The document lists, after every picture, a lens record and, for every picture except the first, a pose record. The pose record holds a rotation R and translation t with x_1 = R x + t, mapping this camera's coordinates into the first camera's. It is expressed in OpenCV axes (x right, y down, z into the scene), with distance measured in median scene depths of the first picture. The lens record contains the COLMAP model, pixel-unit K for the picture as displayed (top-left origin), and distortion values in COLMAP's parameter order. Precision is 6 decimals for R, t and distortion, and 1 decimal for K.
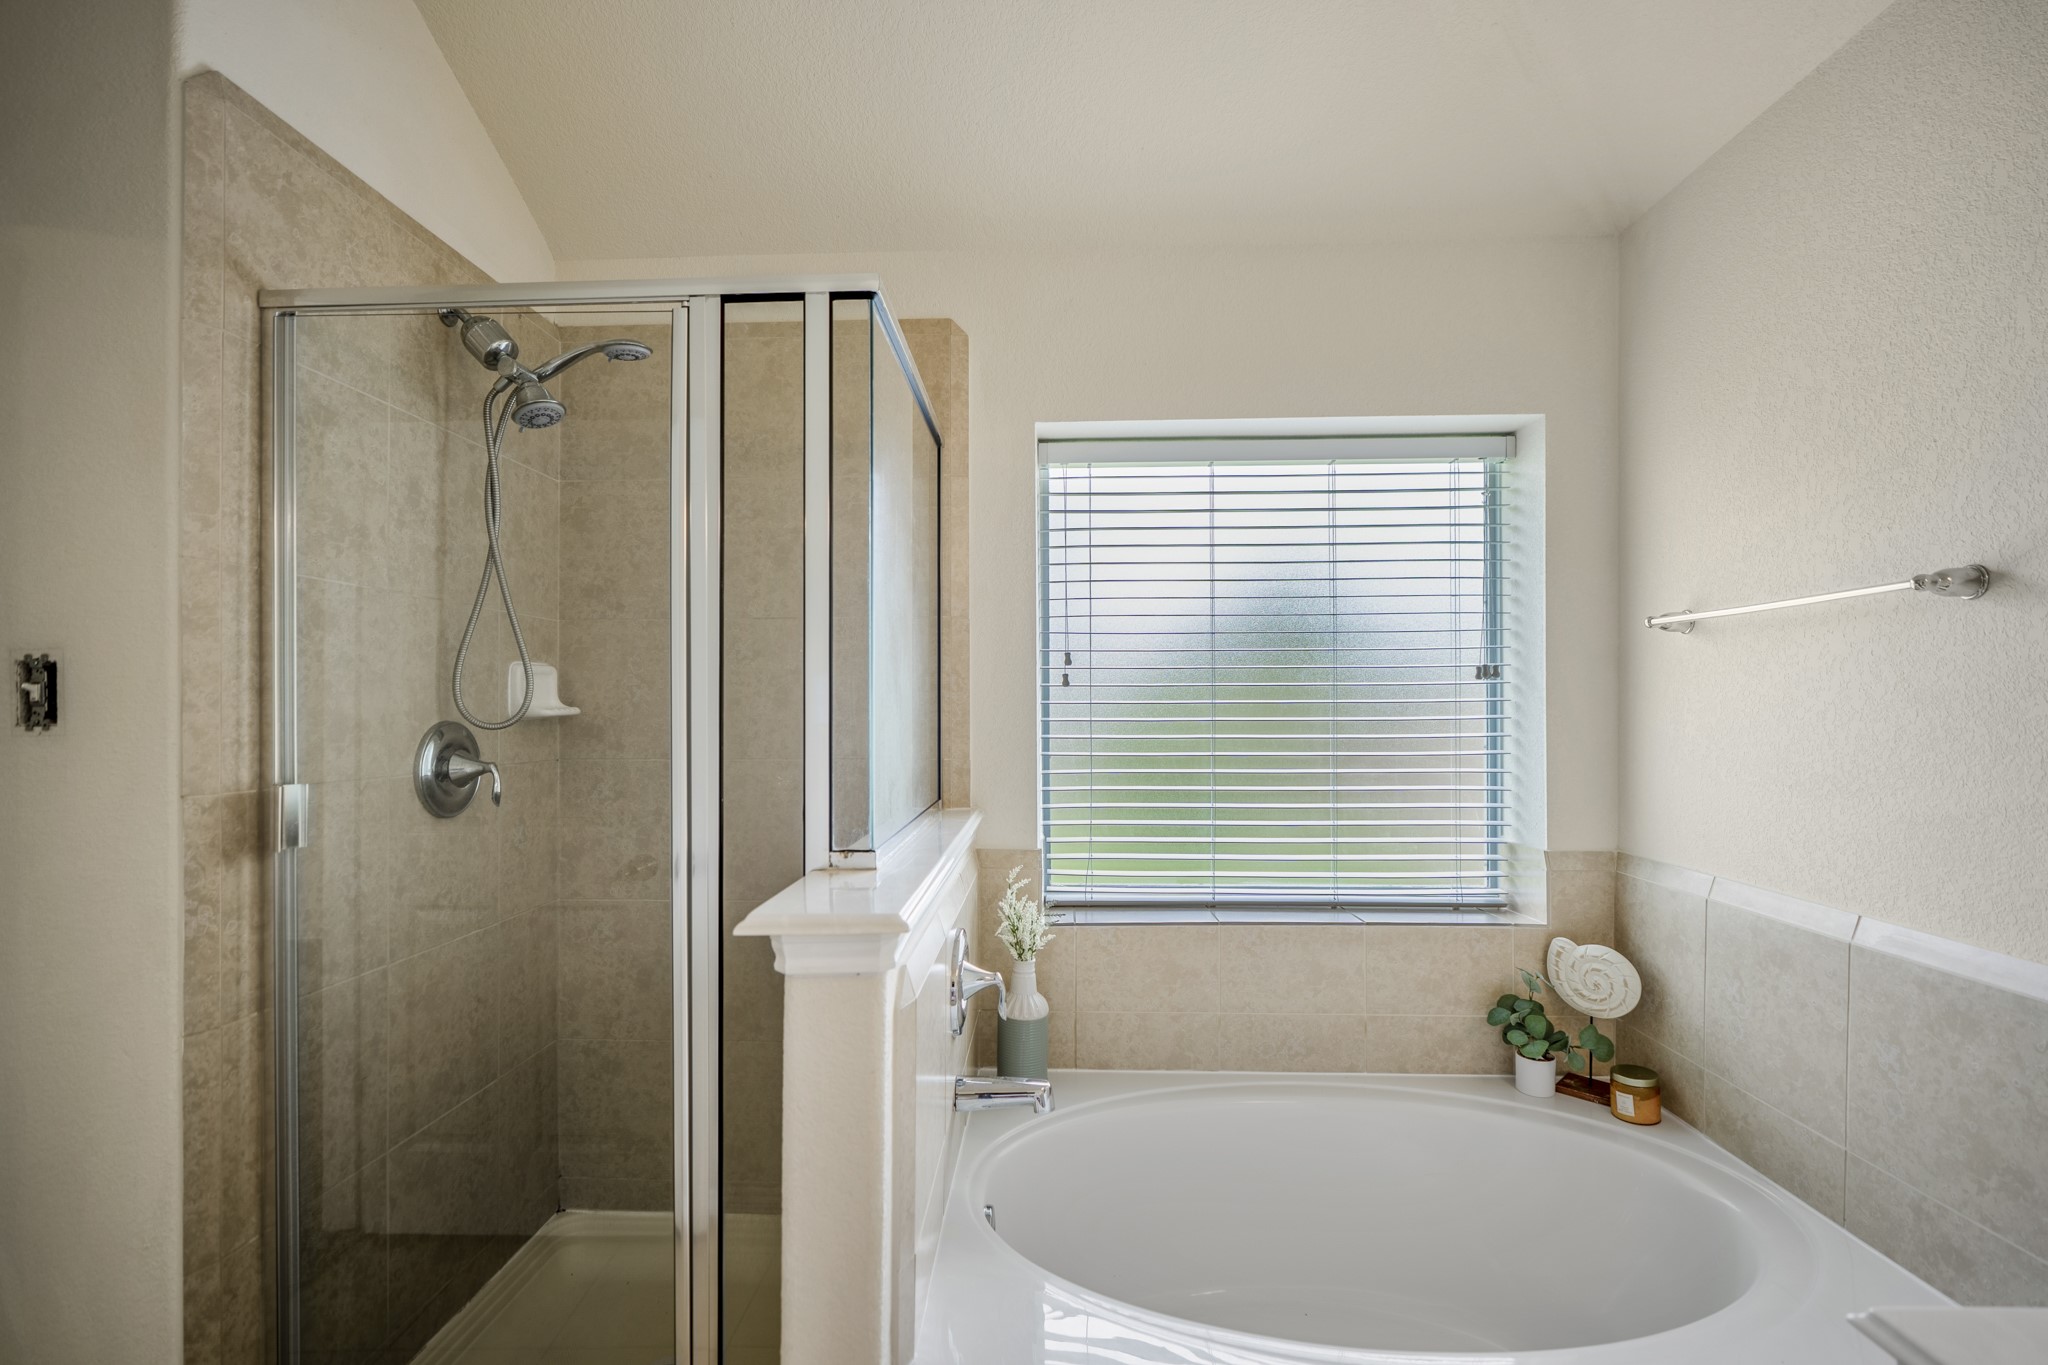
lens RADIAL K [[953.6, 0, 1014.0], [0, 953.6, 703.0], [0, 0, 1]] dist [-0.065738, 0.023802]
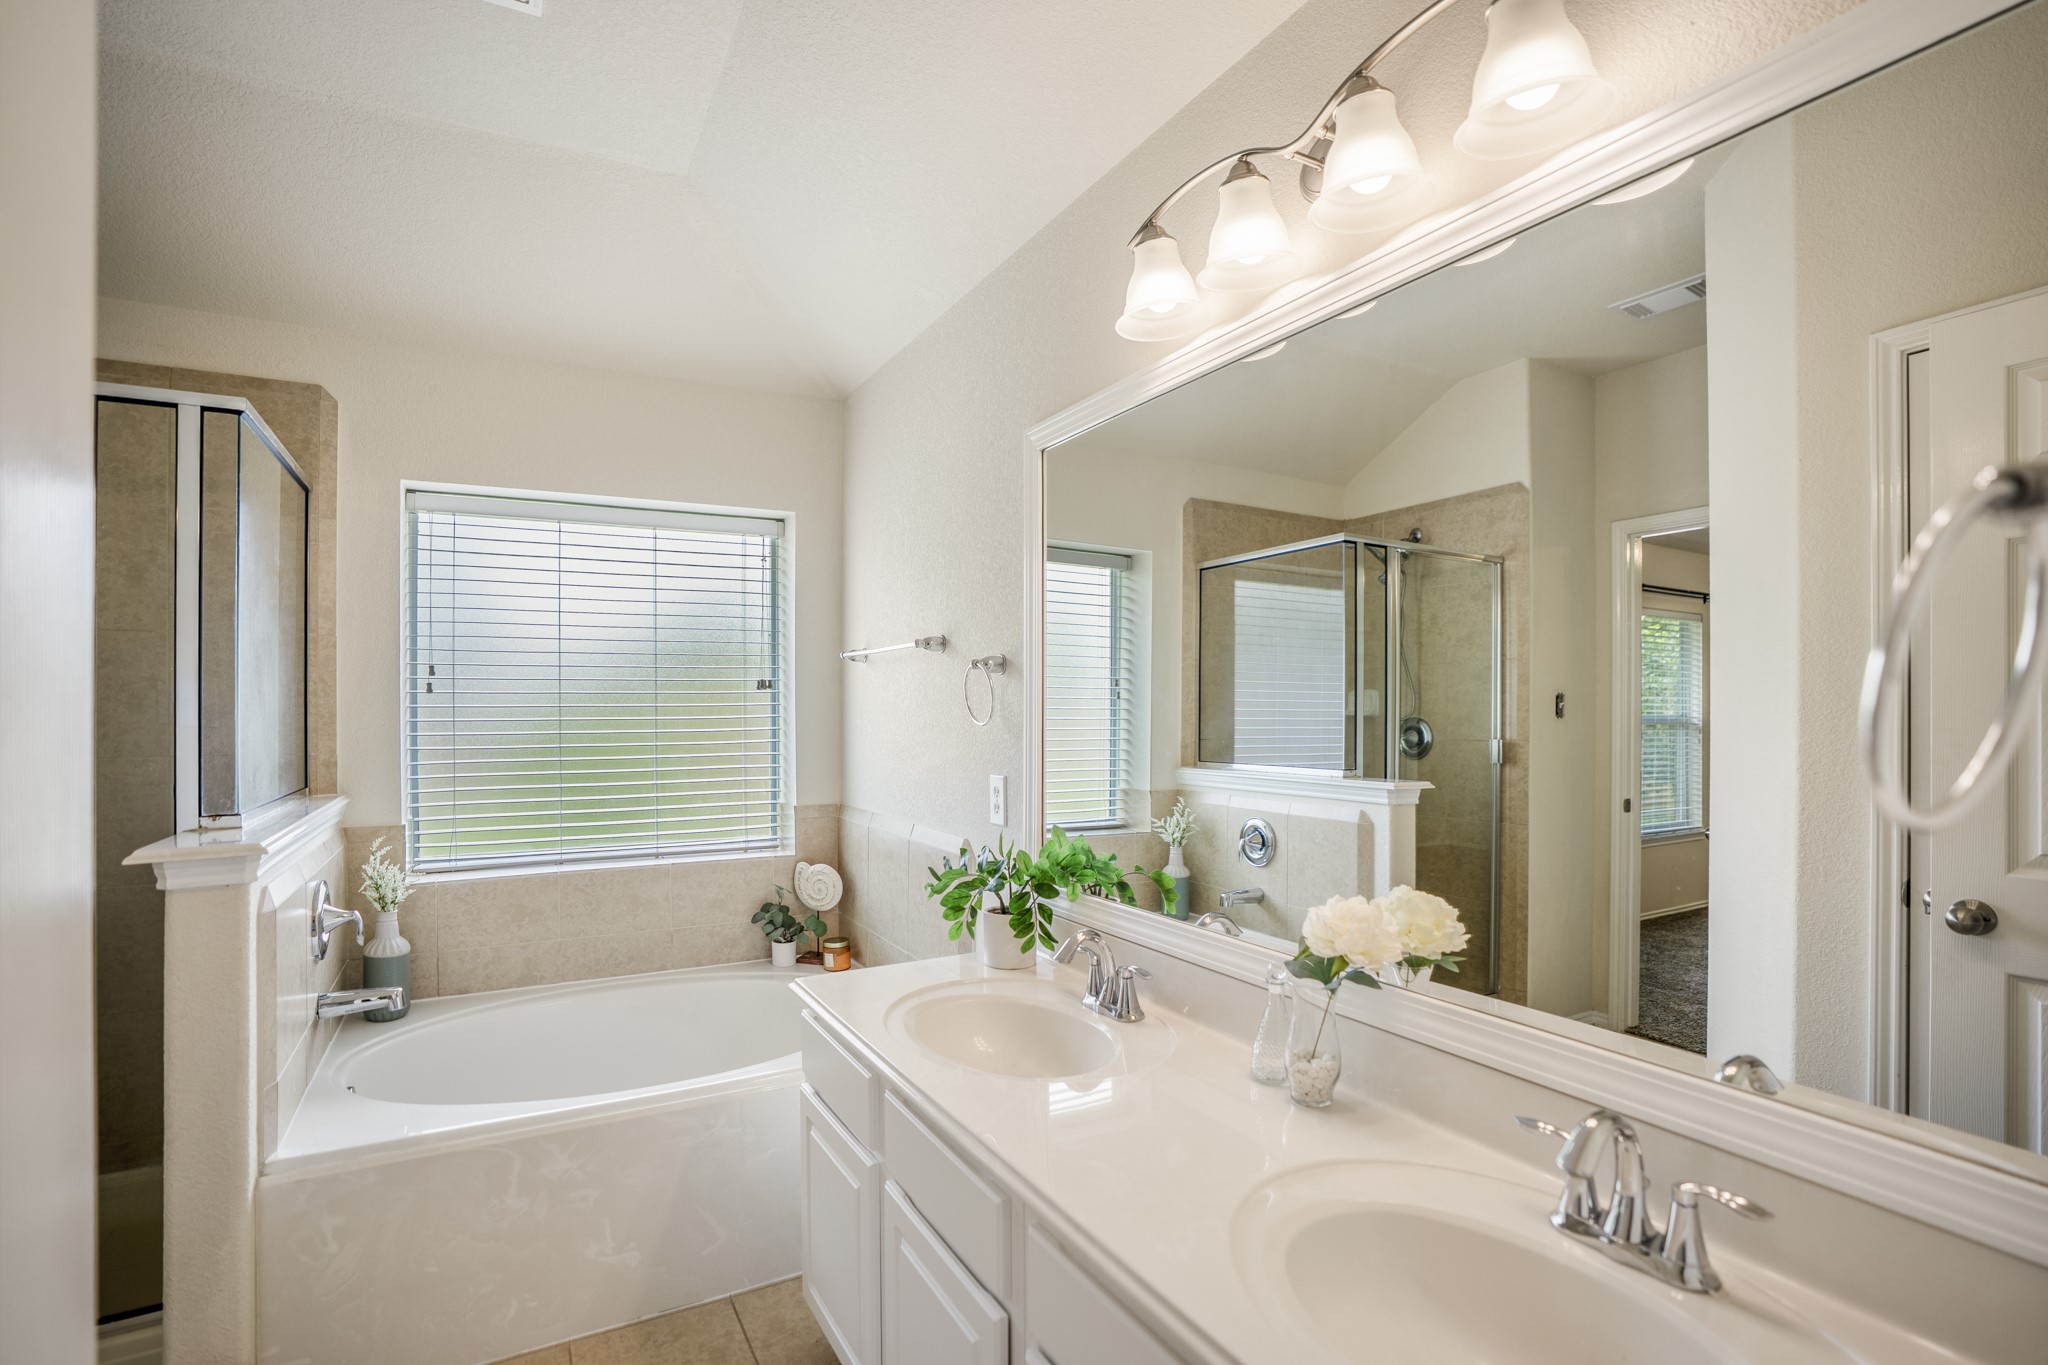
lens RADIAL K [[953.6, 0, 1014.0], [0, 953.6, 703.0], [0, 0, 1]] dist [-0.065738, 0.023802]
pose [[0.849575, 0.000785, 0.527468, 0.067492], [0.000361, 0.999998, -0.002070, -0.001876], [-0.527468, 0.001949, 0.849572, -0.478050]]
